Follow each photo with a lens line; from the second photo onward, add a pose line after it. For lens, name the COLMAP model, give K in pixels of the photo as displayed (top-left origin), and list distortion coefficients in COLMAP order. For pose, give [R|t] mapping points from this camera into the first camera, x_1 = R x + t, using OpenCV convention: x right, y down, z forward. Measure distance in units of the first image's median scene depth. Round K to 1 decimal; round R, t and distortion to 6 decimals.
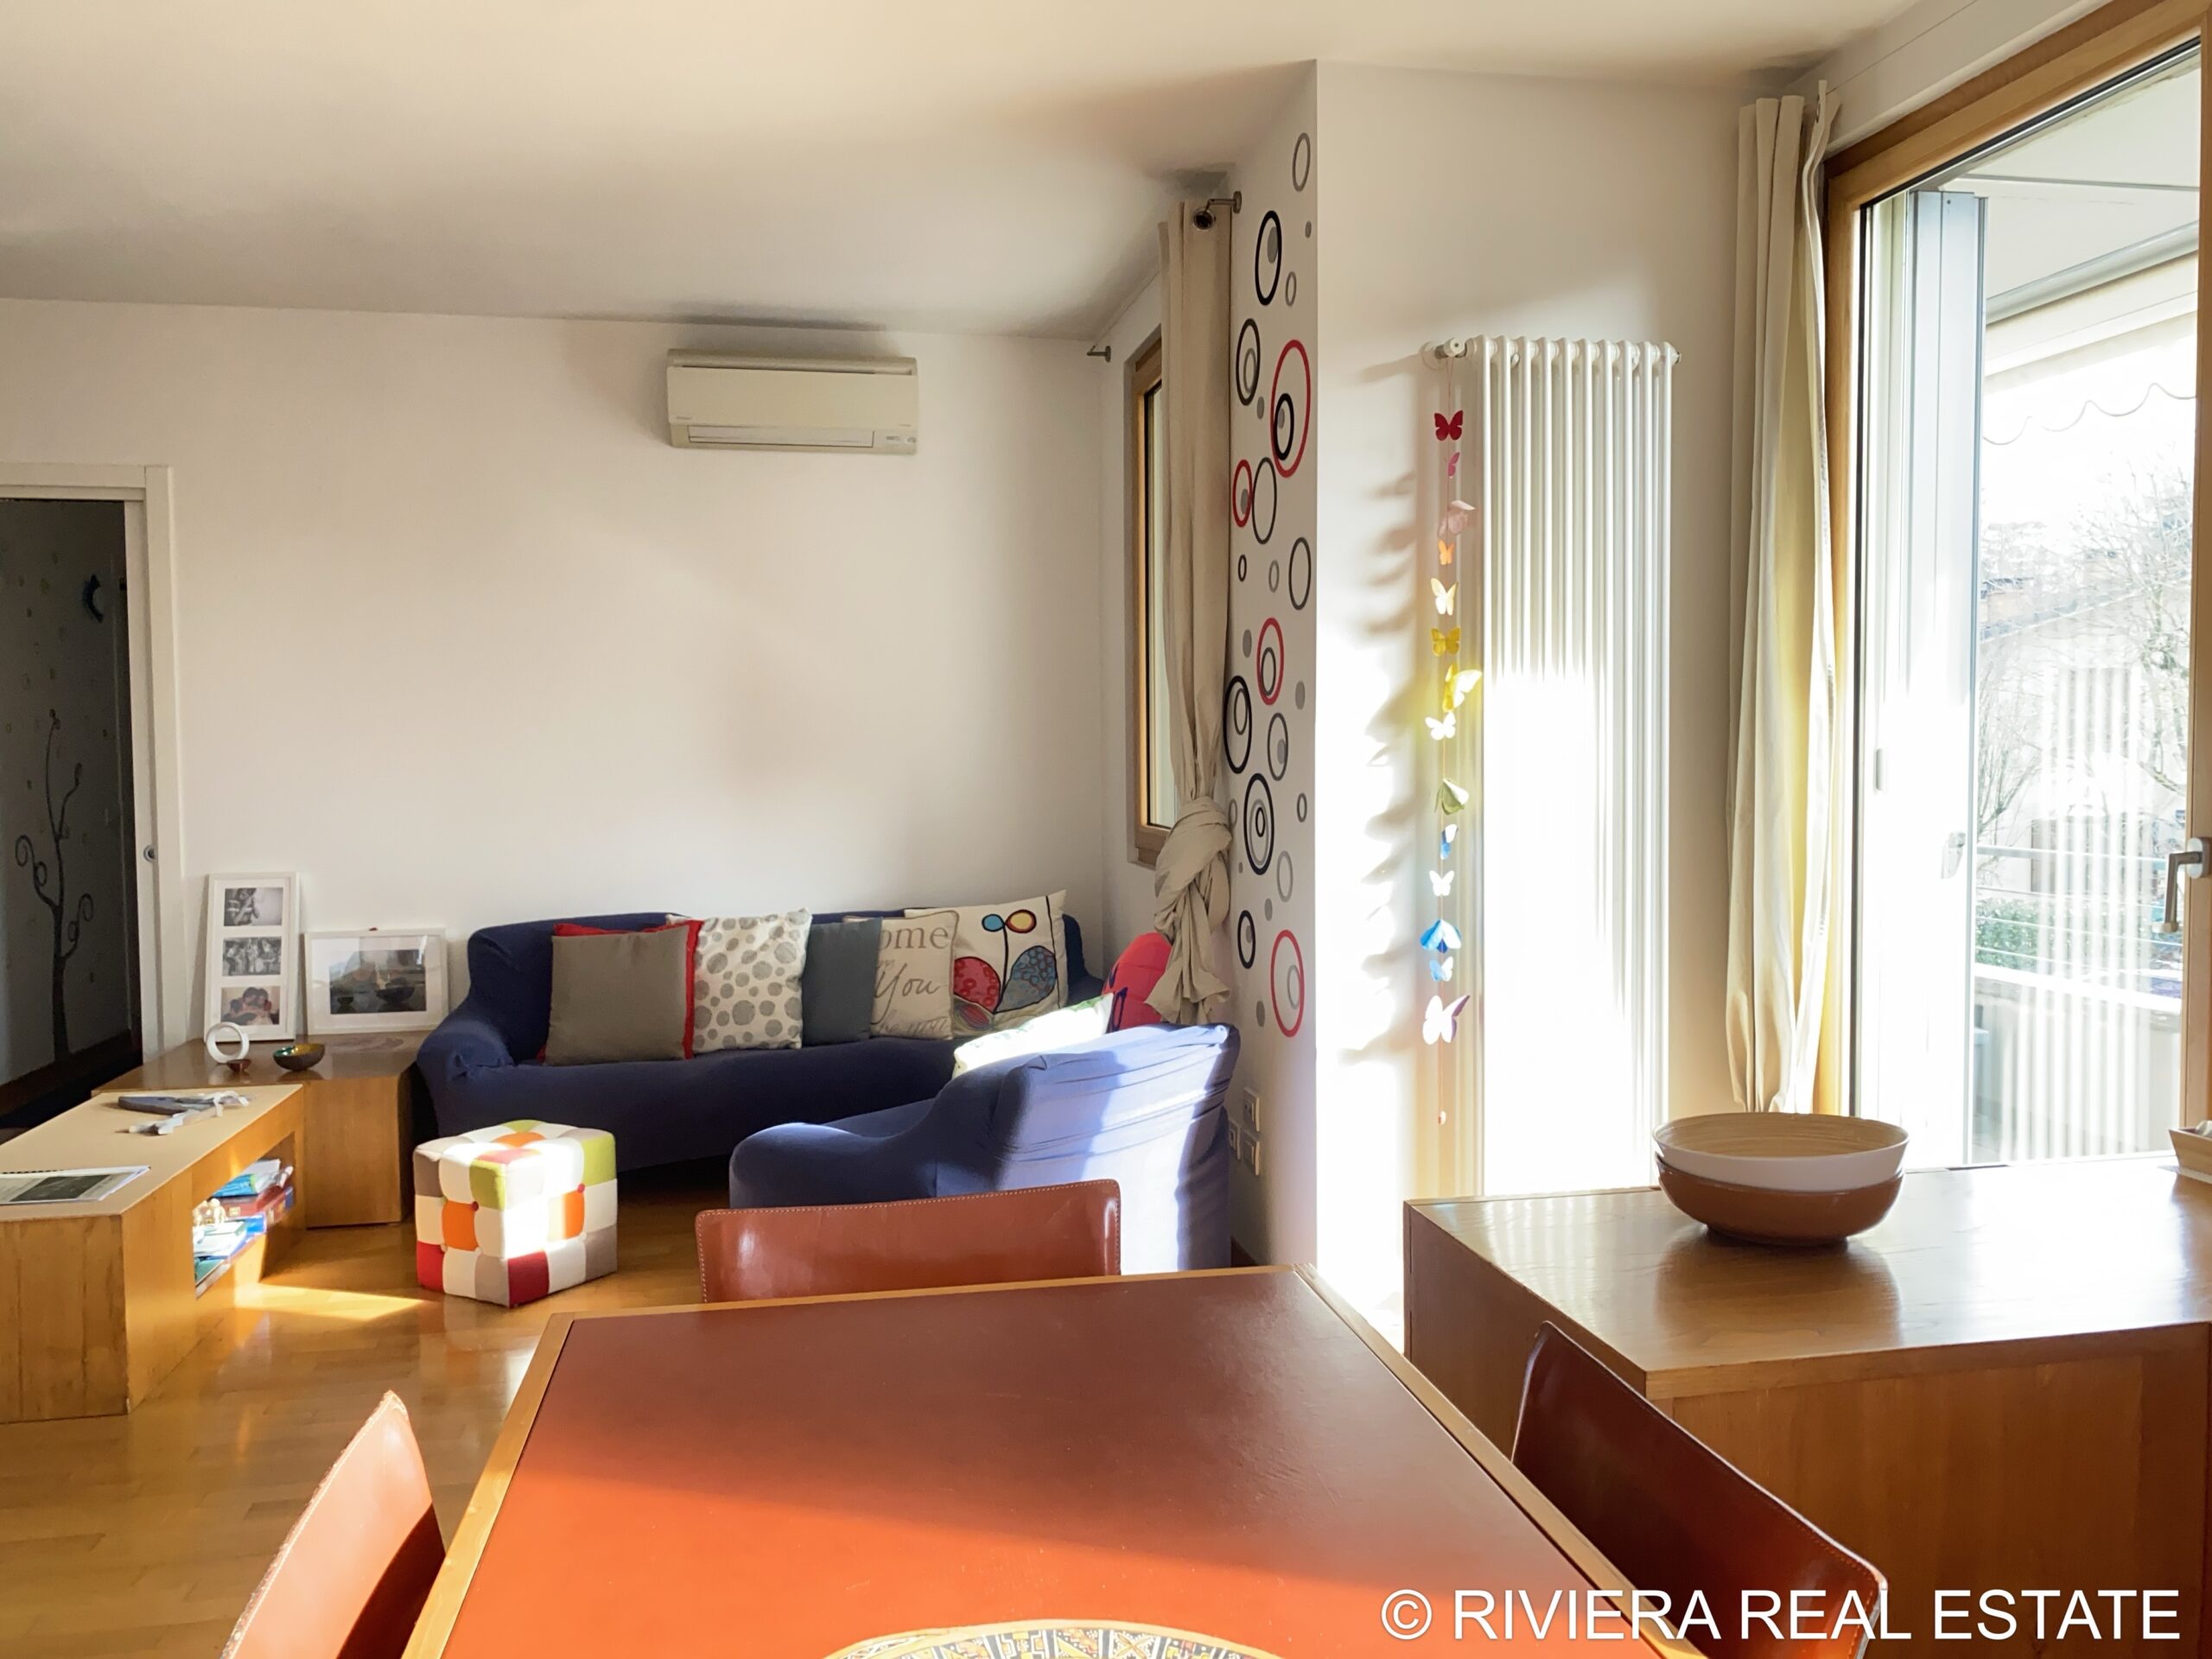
lens RADIAL K [[1652.2, 0, 1120.6], [0, 1652.2, 819.7], [0, 0, 1]] dist [-0.014908, -0.009558]
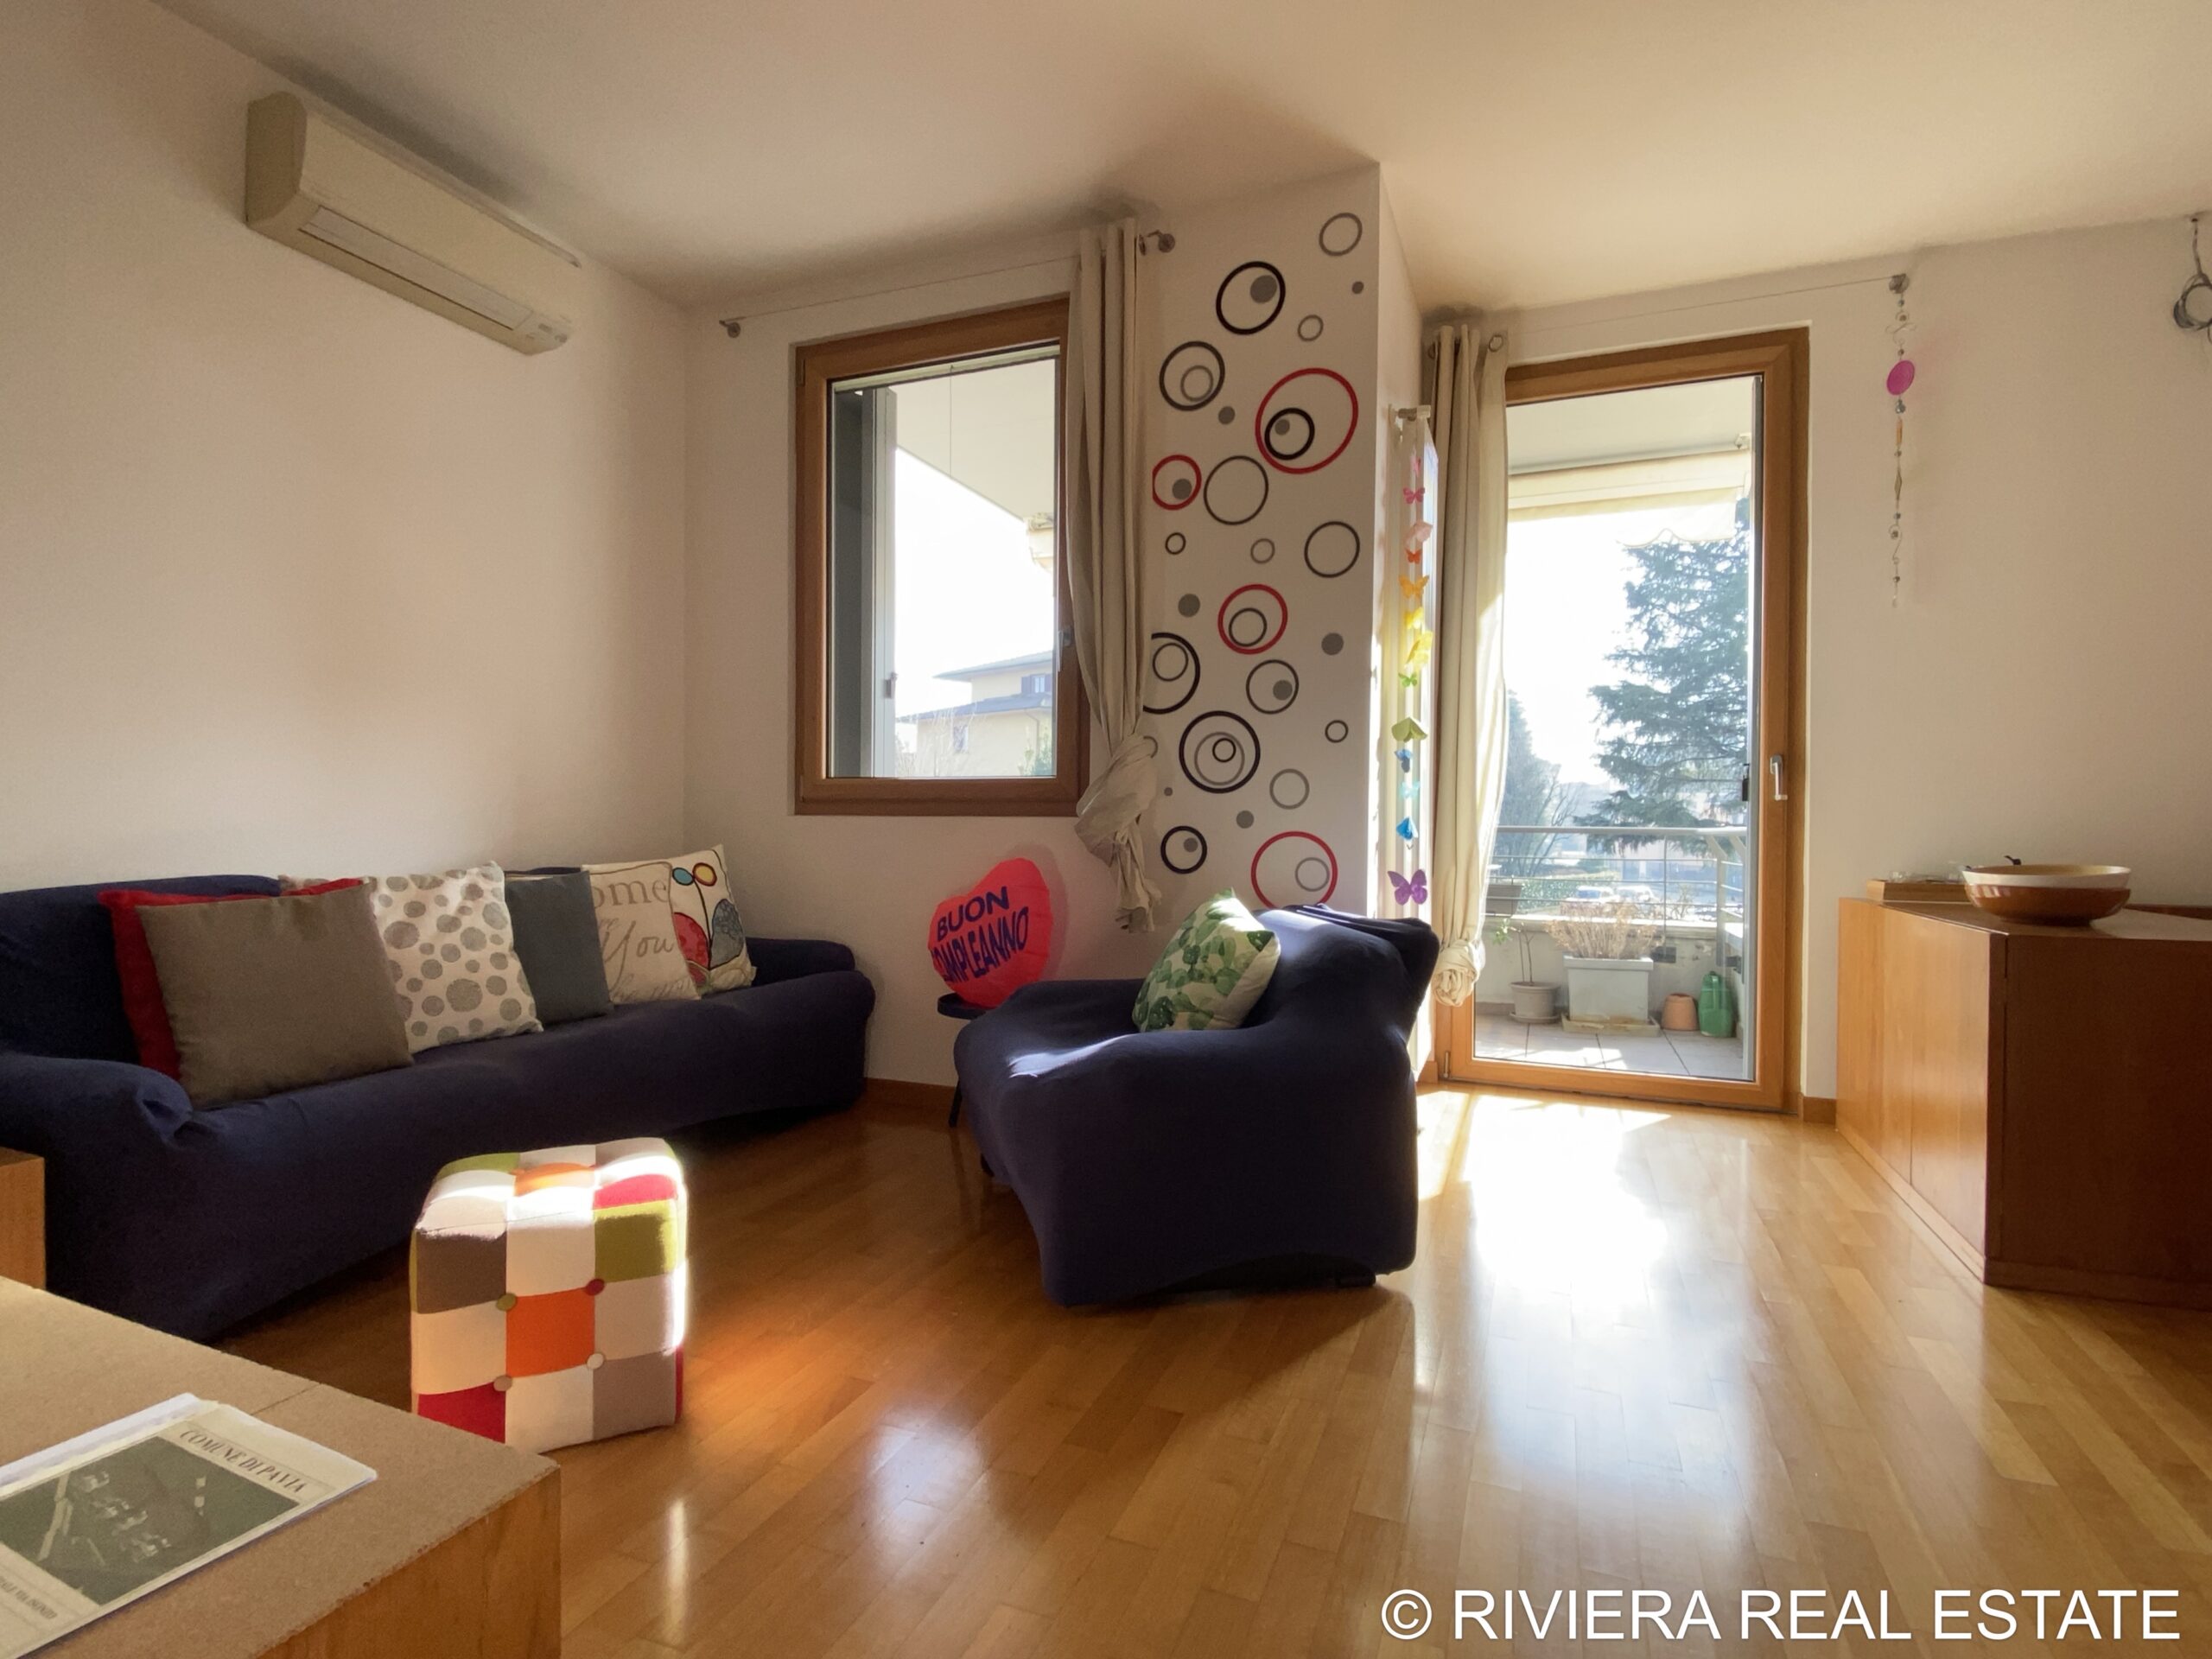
lens RADIAL K [[1102.6, 0, 1106.0], [0, 1102.6, 829.5], [0, 0, 1]] dist [-0.000281, -0.000088]
pose [[0.557048, 0.012582, 0.830385, -0.483737], [0.022534, 0.999288, -0.030257, 0.062629], [-0.830174, 0.035566, 0.556368, 0.467388]]
